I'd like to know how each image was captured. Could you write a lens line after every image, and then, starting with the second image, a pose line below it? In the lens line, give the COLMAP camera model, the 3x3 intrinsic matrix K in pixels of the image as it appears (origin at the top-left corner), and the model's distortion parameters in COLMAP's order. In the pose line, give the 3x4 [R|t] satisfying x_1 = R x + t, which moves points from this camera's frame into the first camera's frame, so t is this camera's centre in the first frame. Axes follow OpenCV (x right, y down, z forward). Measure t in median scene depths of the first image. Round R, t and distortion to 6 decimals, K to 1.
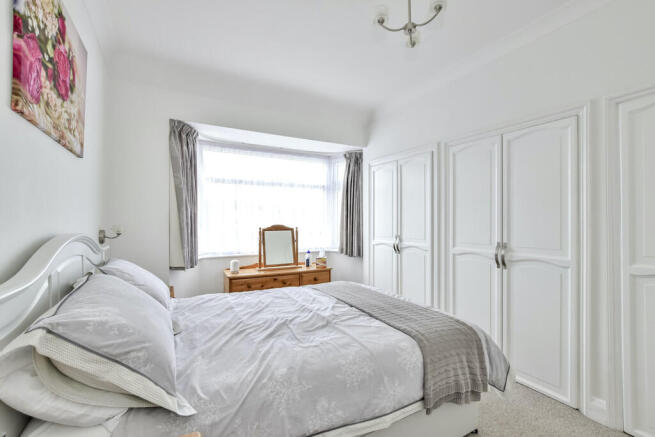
lens RADIAL K [[286.9, 0, 328.2], [0, 286.9, 221.4], [0, 0, 1]] dist [-0.008228, 0.002013]
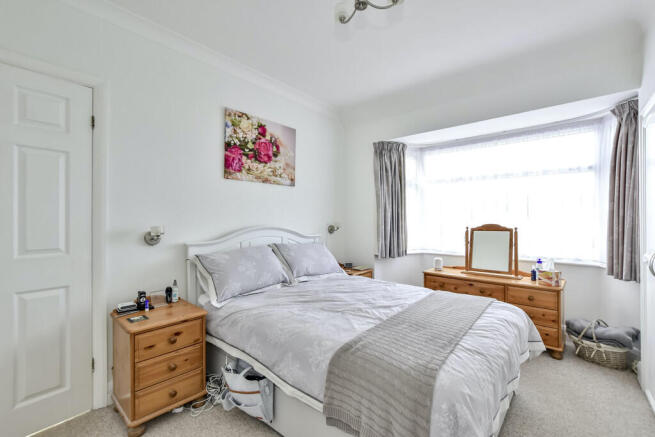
lens RADIAL K [[286.9, 0, 328.0], [0, 286.9, 220.2], [0, 0, 1]] dist [-0.008228, 0.002013]
pose [[0.352198, -0.002172, -0.935923, 0.472577], [0.000633, 0.999998, -0.002083, 0.002079], [0.935925, 0.000141, 0.352199, 0.256788]]
